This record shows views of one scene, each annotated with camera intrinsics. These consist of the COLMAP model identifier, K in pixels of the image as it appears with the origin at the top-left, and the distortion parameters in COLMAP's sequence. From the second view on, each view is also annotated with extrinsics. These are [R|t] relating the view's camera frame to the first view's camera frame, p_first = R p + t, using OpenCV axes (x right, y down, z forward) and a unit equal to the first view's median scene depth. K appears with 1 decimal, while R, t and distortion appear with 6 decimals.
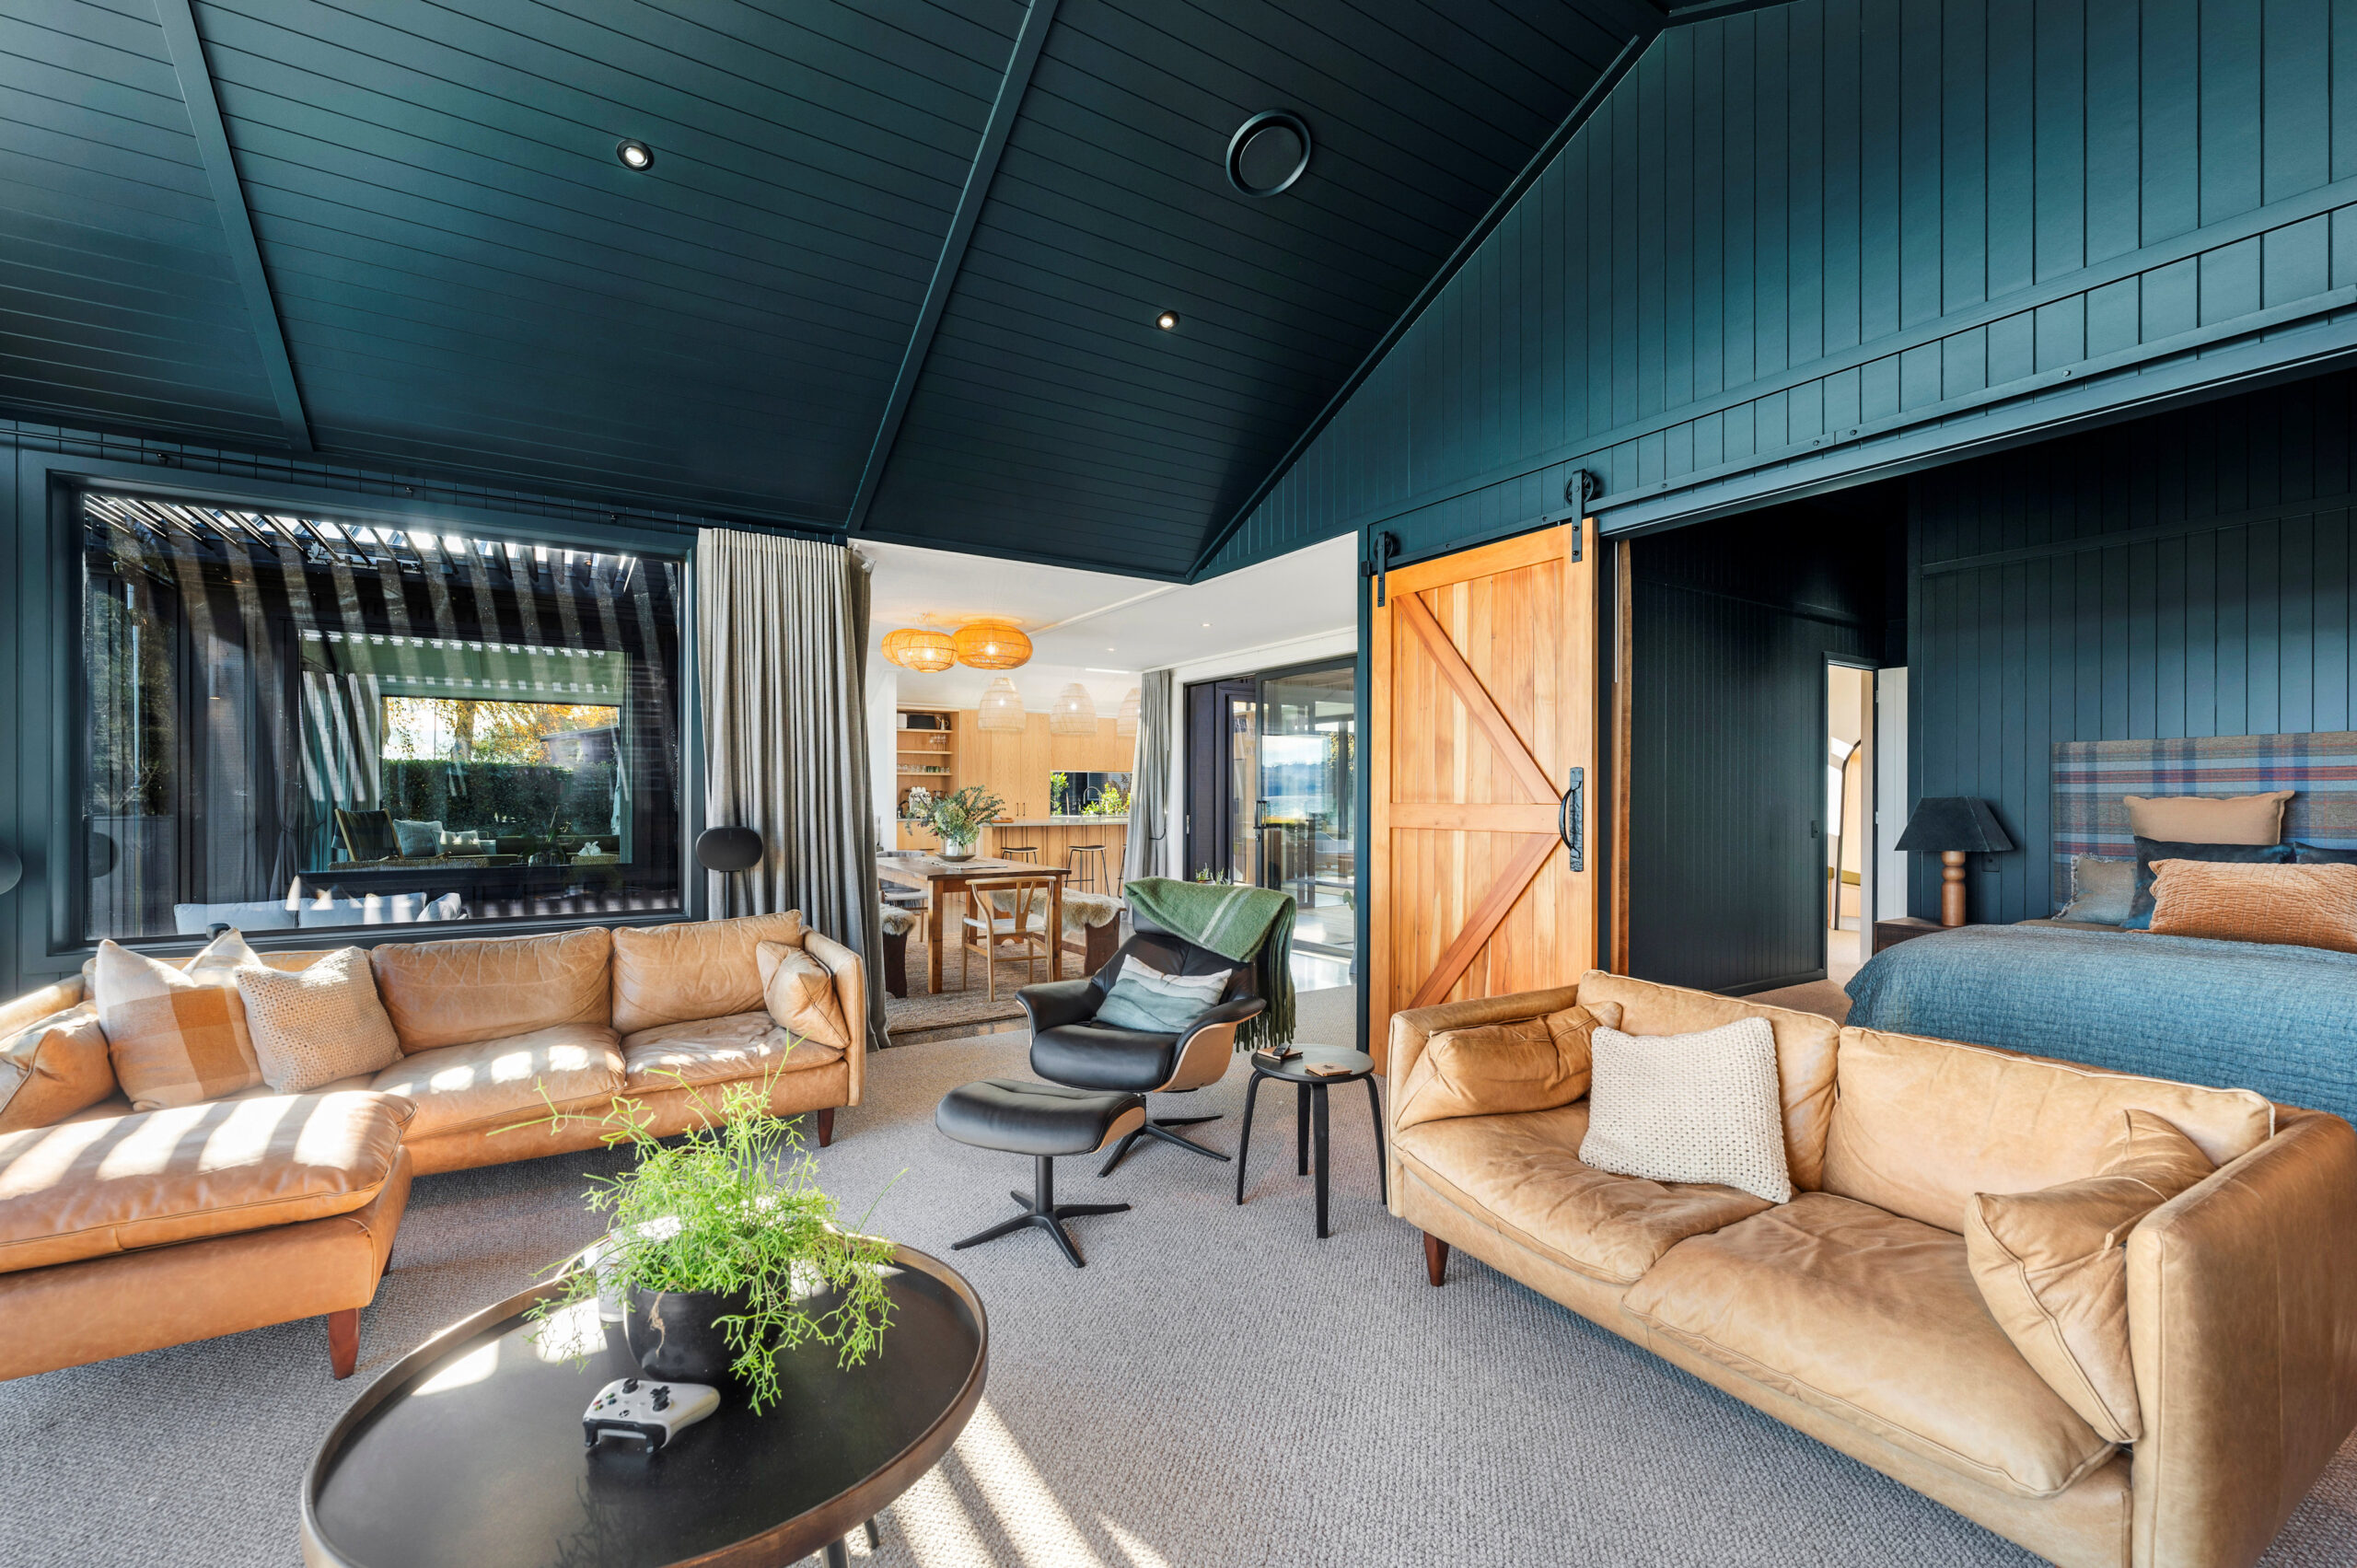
lens RADIAL K [[1003.4, 0, 1179.1], [0, 1003.4, 802.6], [0, 0, 1]] dist [0.000306, 0.000163]
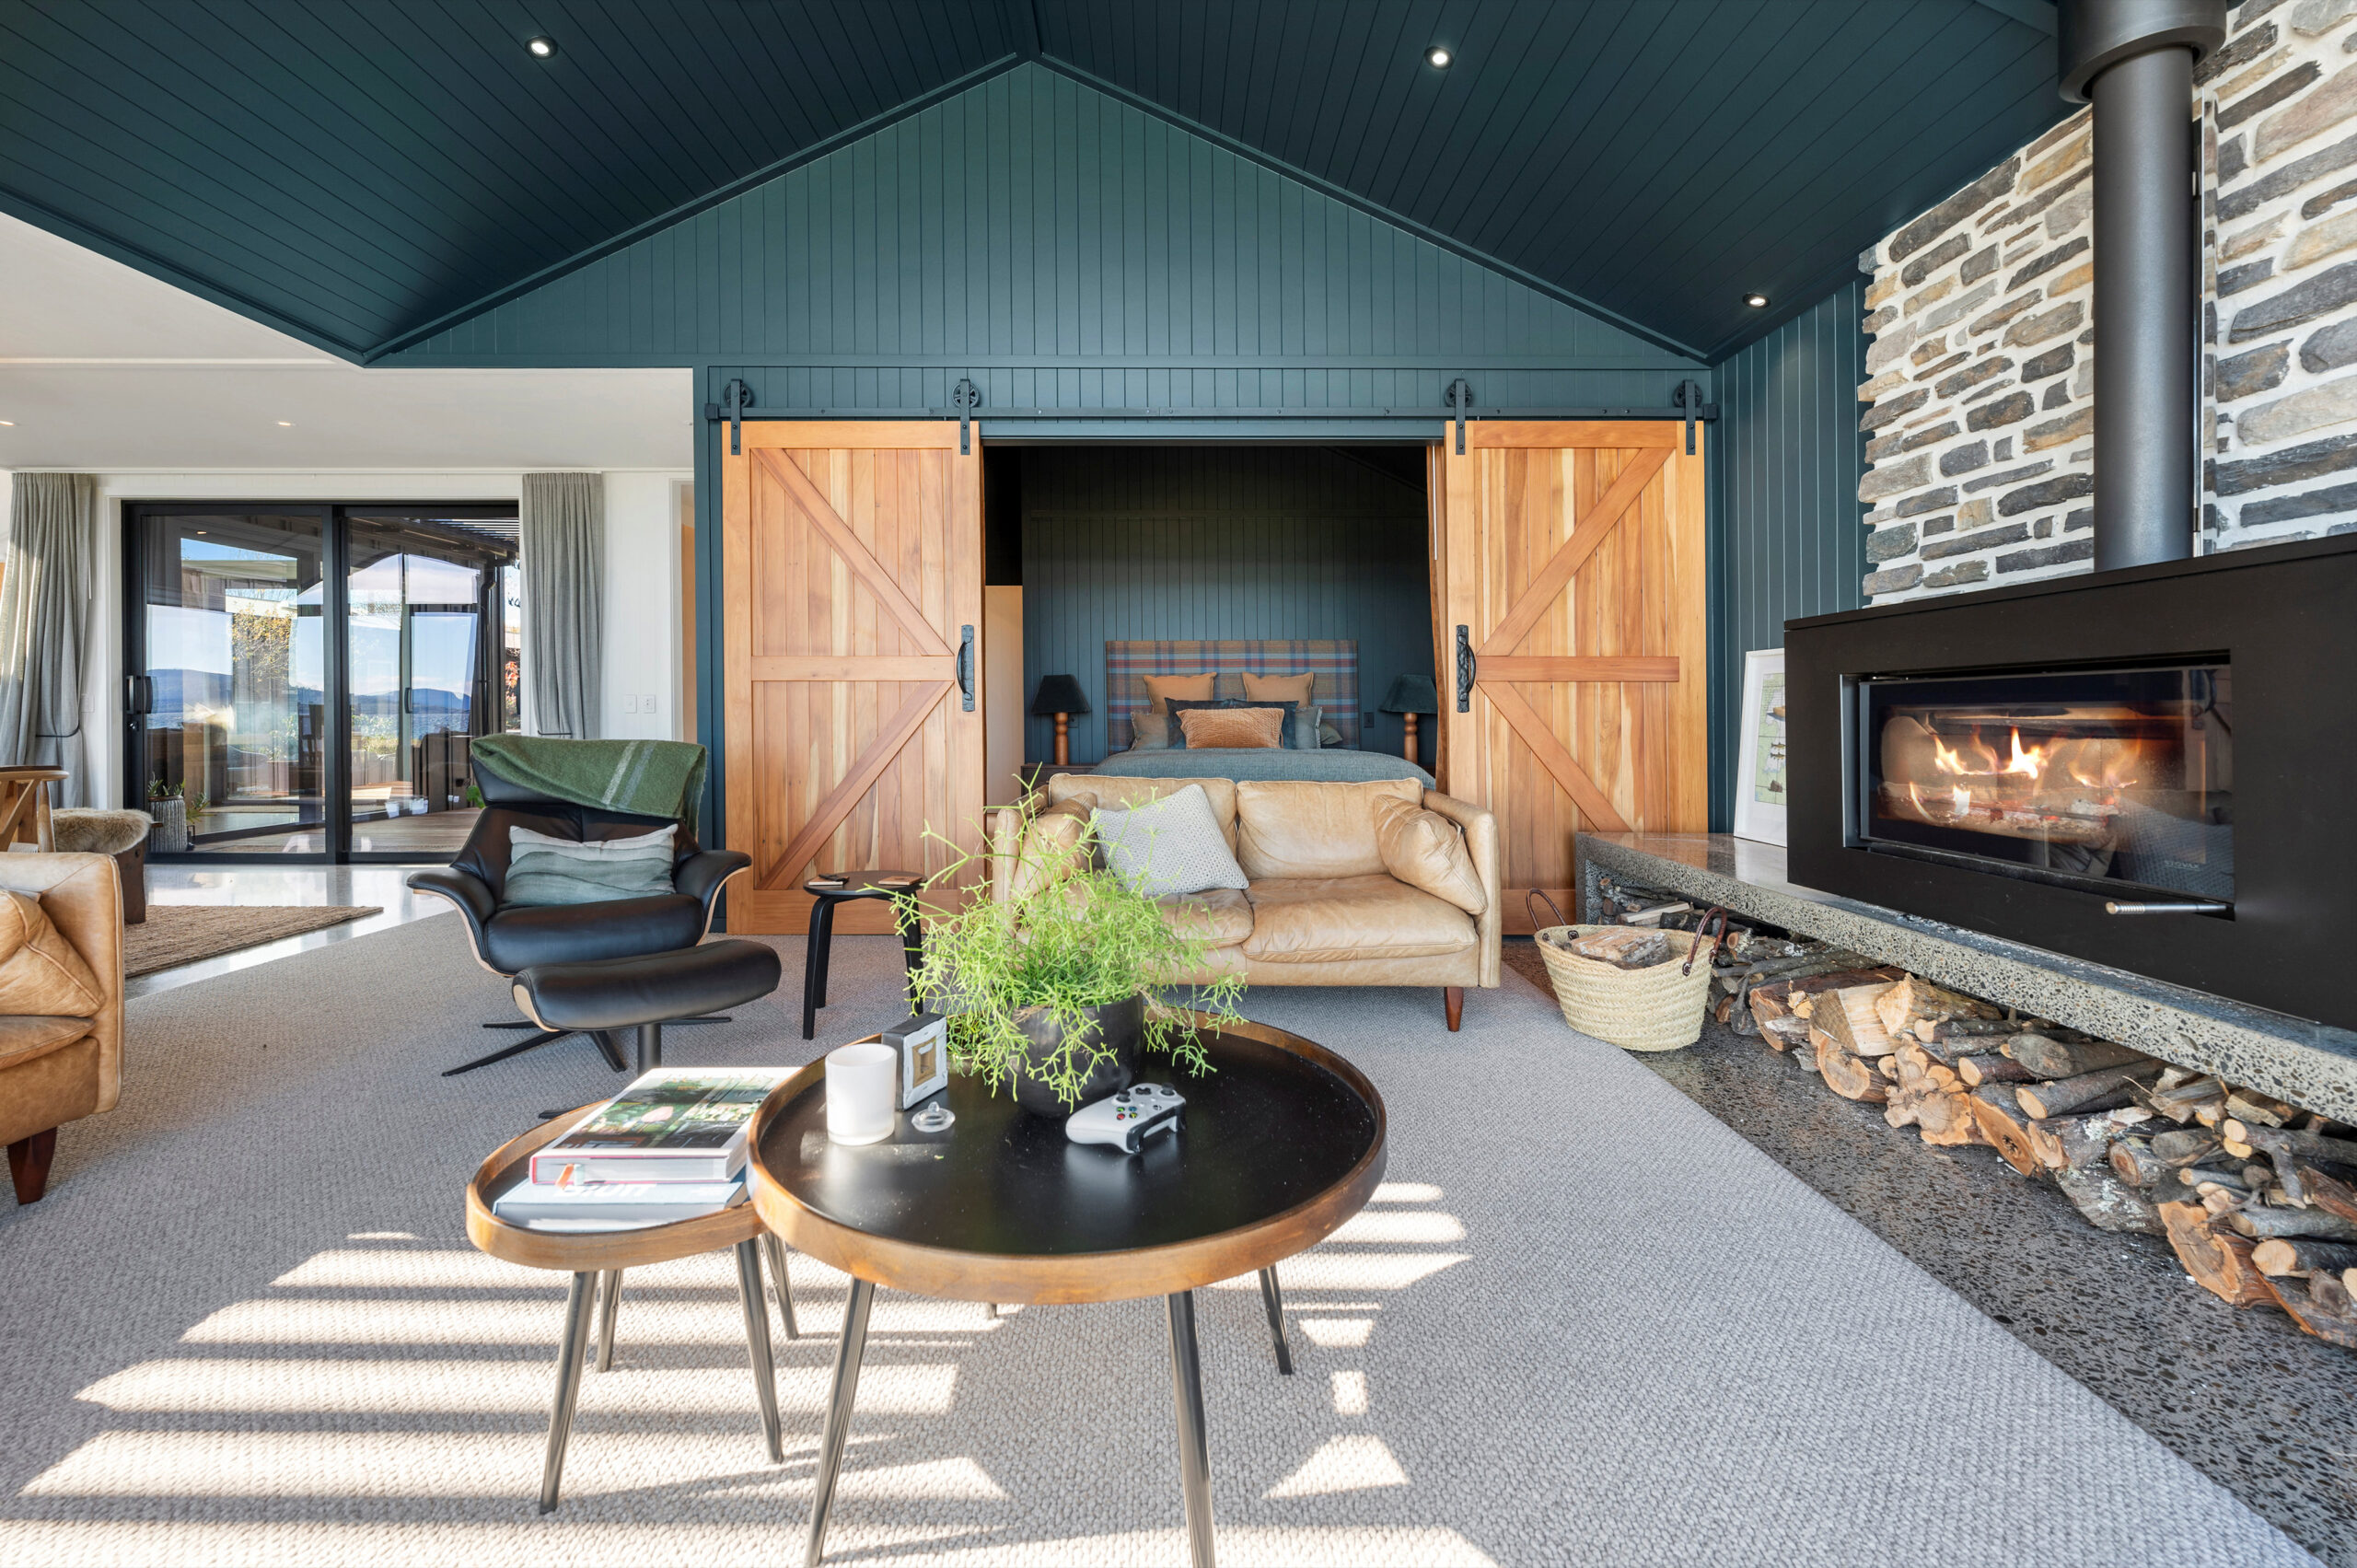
lens RADIAL K [[1001.8, 0, 1169.8], [0, 1001.8, 712.9], [0, 0, 1]] dist [0.000656, 0.000199]
pose [[0.528034, 0.000190, 0.849223, -0.431118], [0.007234, 0.999963, -0.004722, 0.067212], [-0.849192, 0.008637, 0.528013, 0.139082]]
